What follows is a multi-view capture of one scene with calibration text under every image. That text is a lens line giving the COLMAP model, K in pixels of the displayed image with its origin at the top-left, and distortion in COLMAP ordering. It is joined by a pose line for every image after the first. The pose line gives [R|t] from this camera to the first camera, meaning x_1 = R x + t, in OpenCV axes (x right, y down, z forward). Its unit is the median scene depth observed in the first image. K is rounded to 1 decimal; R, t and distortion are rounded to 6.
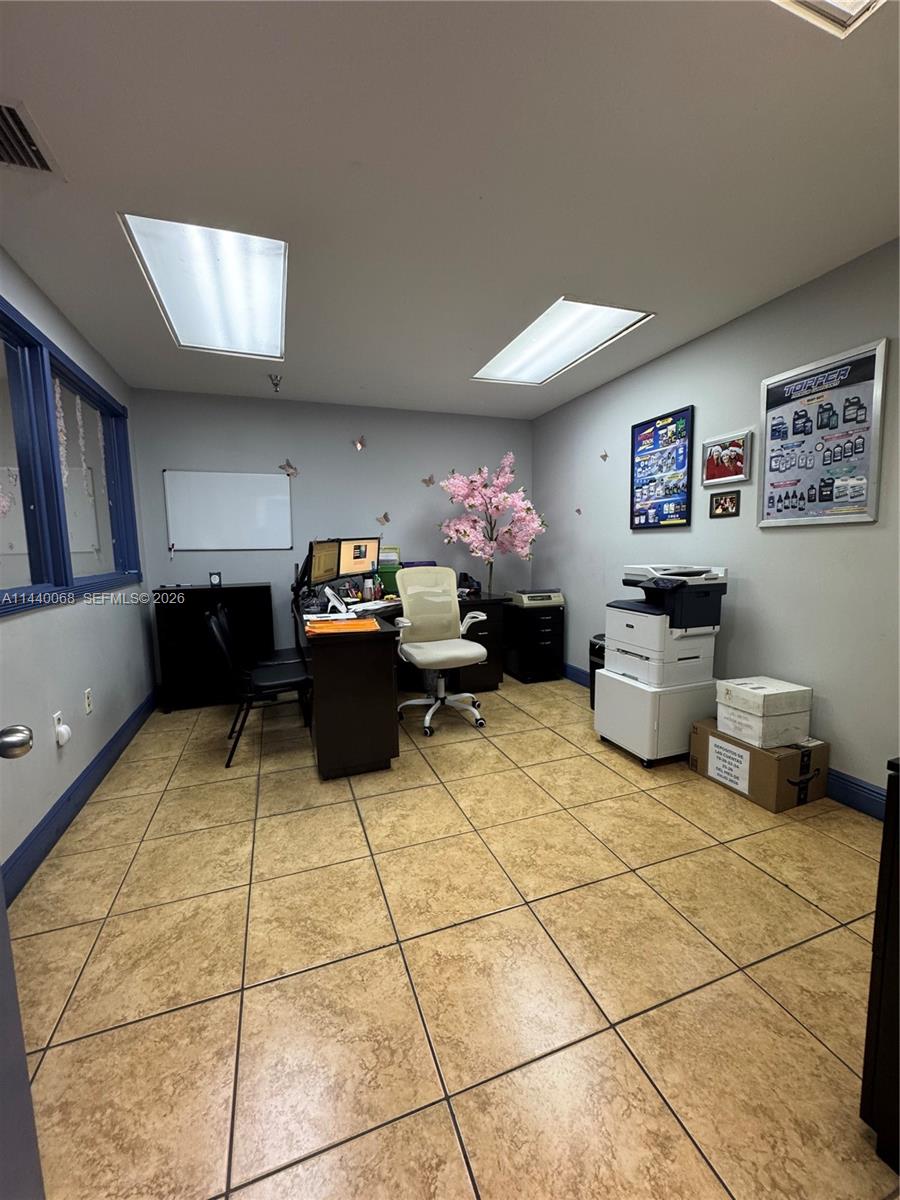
lens RADIAL K [[476.4, 0, 448.1], [0, 476.4, 600.2], [0, 0, 1]] dist [0.000229, 0.000022]
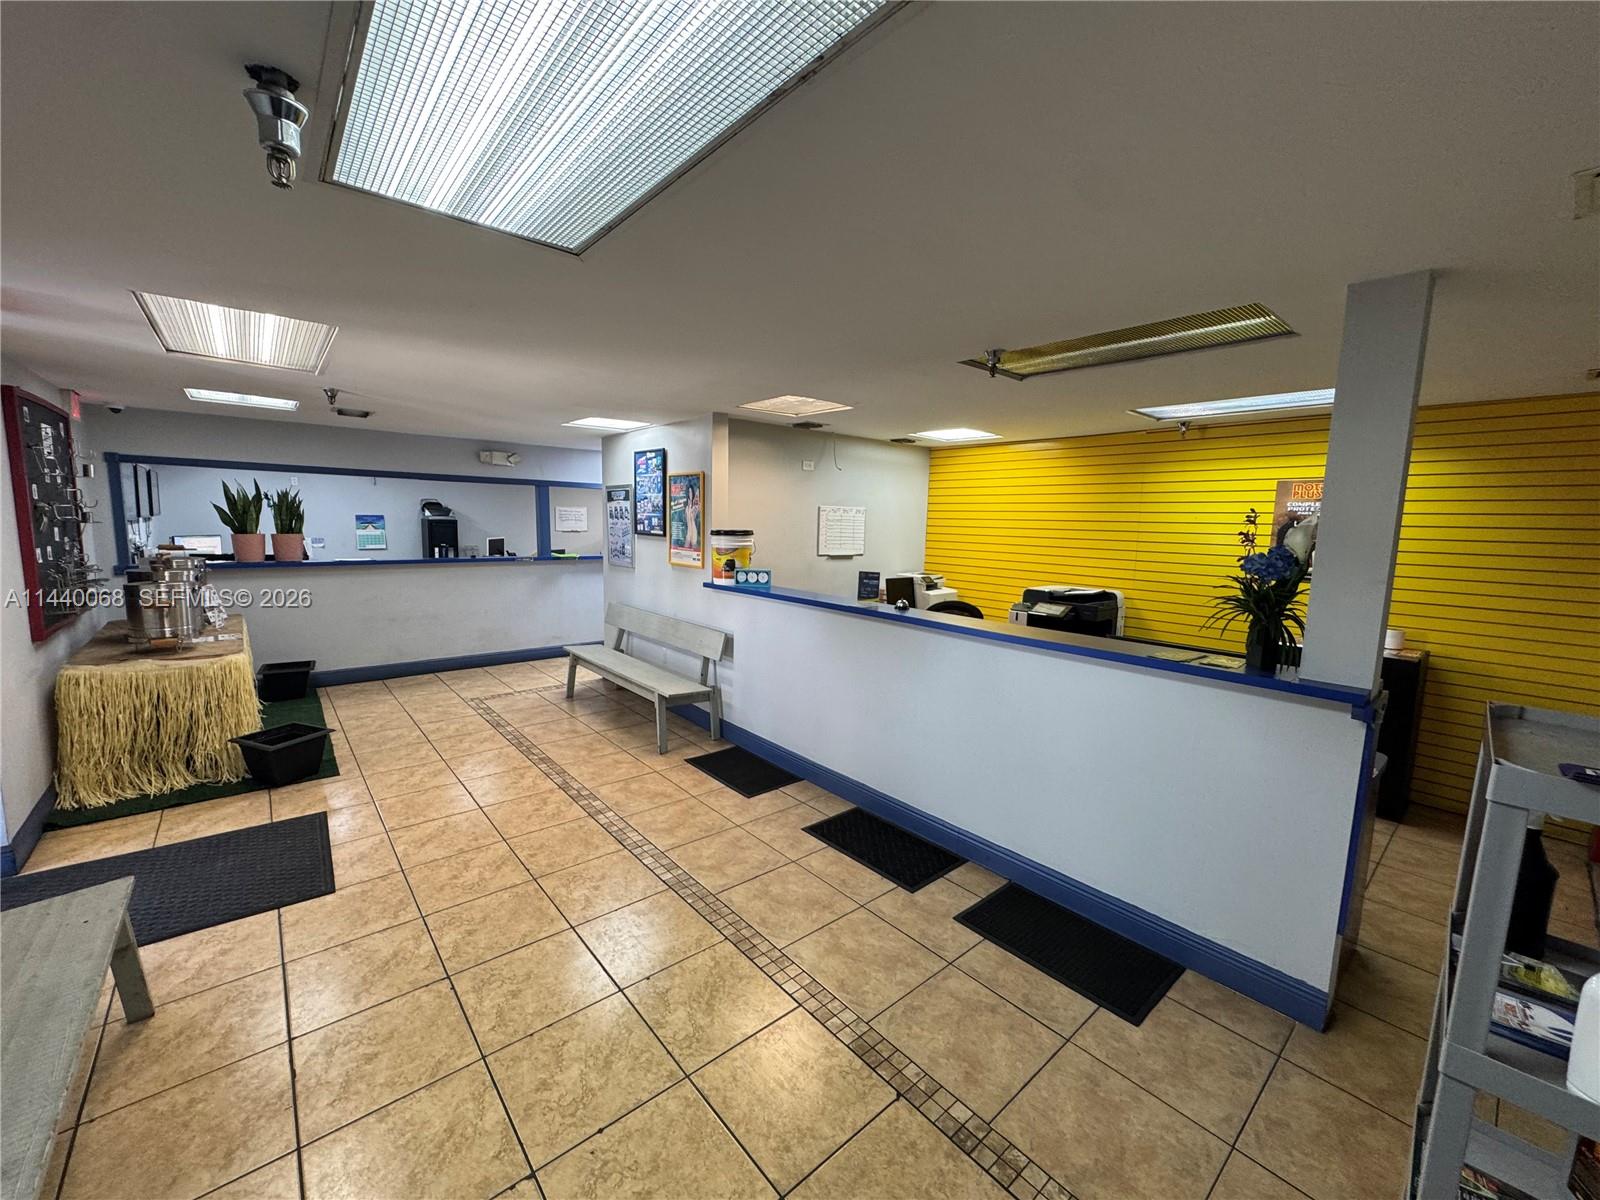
lens RADIAL K [[635.2, 0, 805.4], [0, 635.2, 599.6], [0, 0, 1]] dist [0.000229, 0.000022]
pose [[0.932840, 0.000763, 0.360291, 0.220632], [-0.008141, 0.999787, 0.018963, -0.014836], [-0.360200, -0.020622, 0.932647, -0.773363]]
